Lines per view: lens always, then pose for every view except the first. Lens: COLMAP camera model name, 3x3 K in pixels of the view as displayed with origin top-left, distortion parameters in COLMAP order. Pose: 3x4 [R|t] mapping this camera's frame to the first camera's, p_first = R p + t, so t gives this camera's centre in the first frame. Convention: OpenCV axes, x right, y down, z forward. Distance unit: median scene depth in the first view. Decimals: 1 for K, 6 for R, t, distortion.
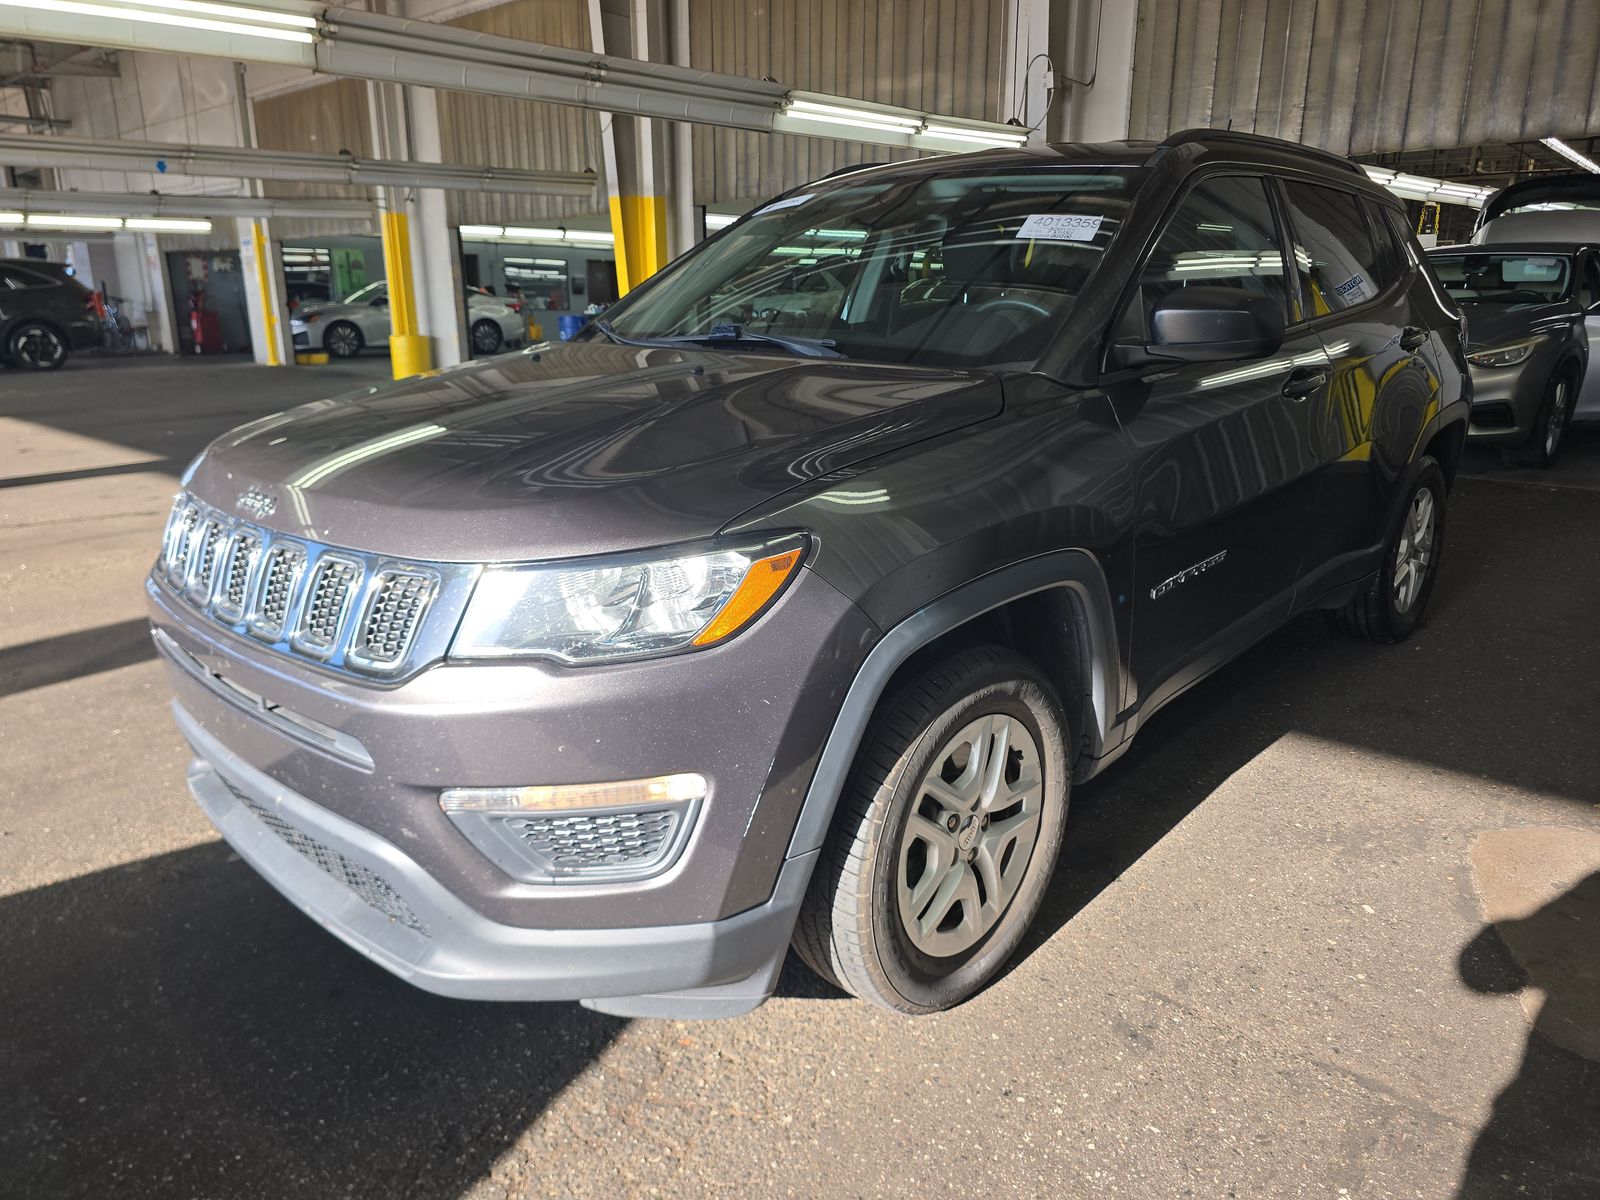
lens RADIAL K [[1067.9, 0, 800.0], [0, 1067.9, 600.0], [0, 0, 1]] dist [0.064385, -0.045080]
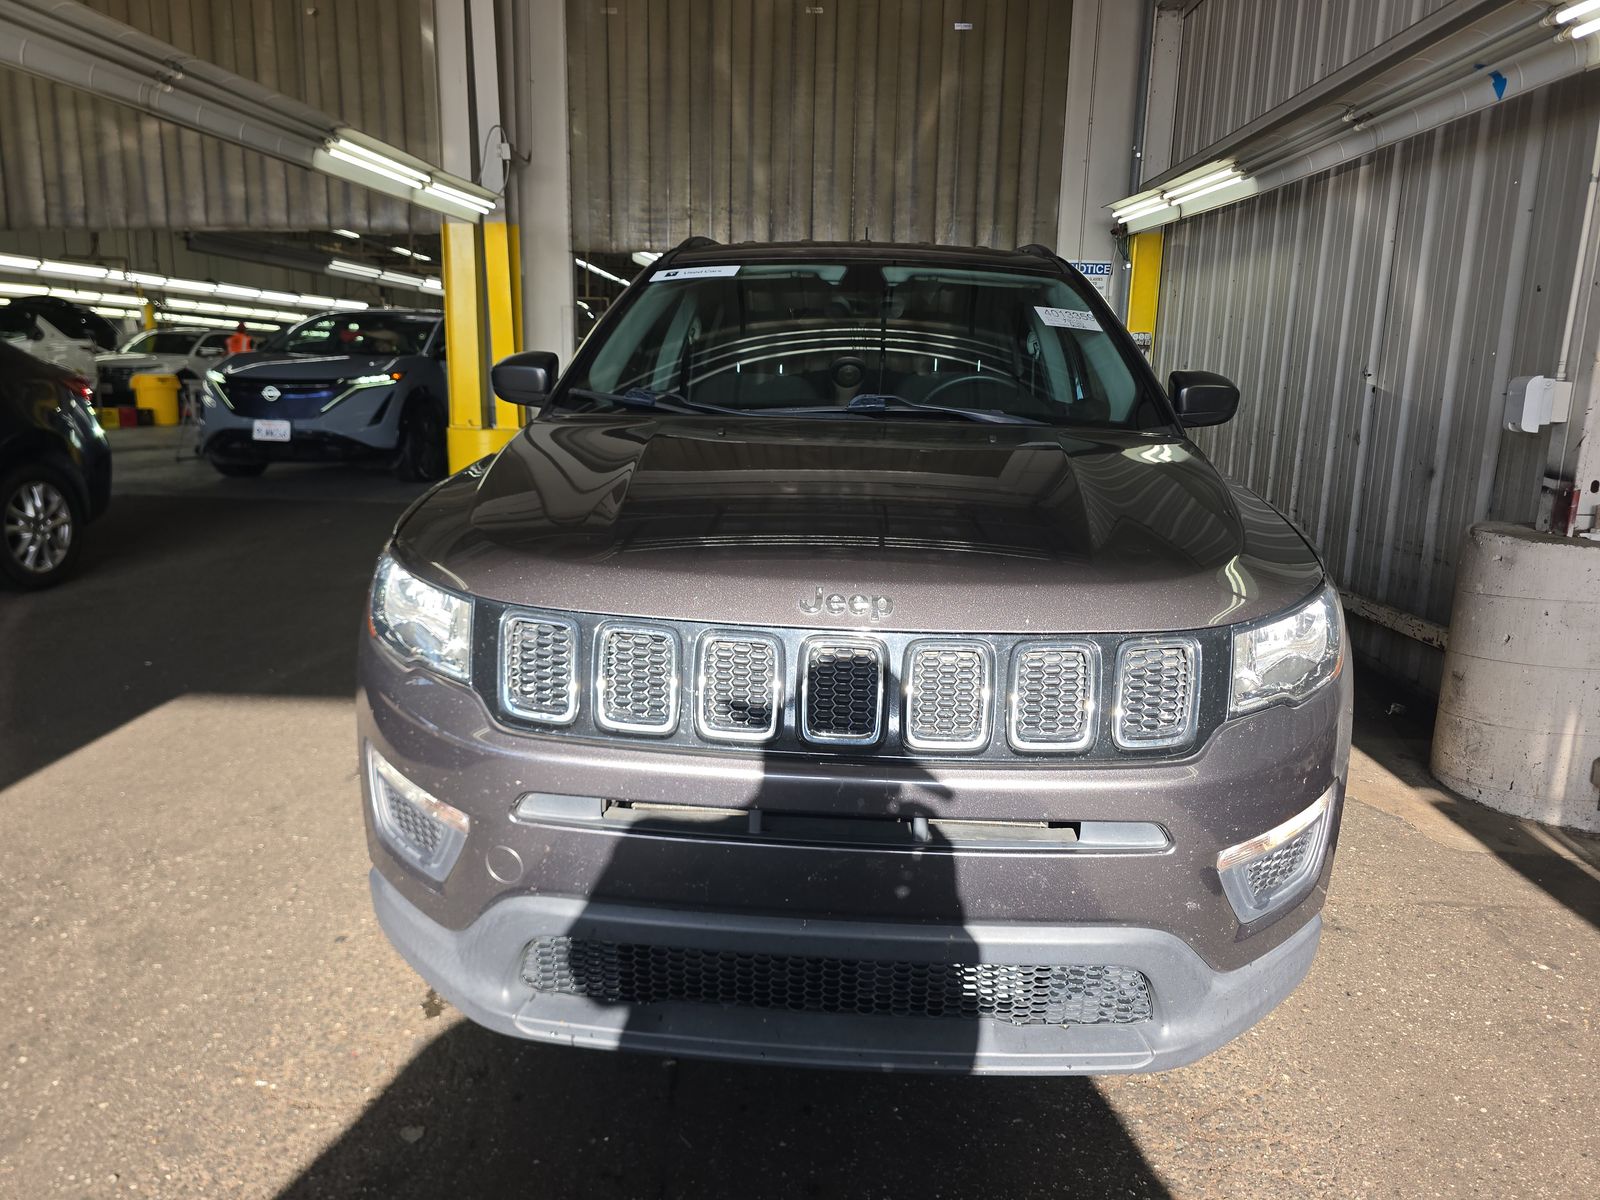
lens RADIAL K [[1084.3, 0, 800.0], [0, 1084.3, 600.0], [0, 0, 1]] dist [0.053910, -0.052262]
pose [[0.762264, -0.116032, 0.636781, -0.278802], [0.153466, 0.988147, -0.003651, -0.025331], [-0.628809, 0.100507, 0.771036, 0.095076]]
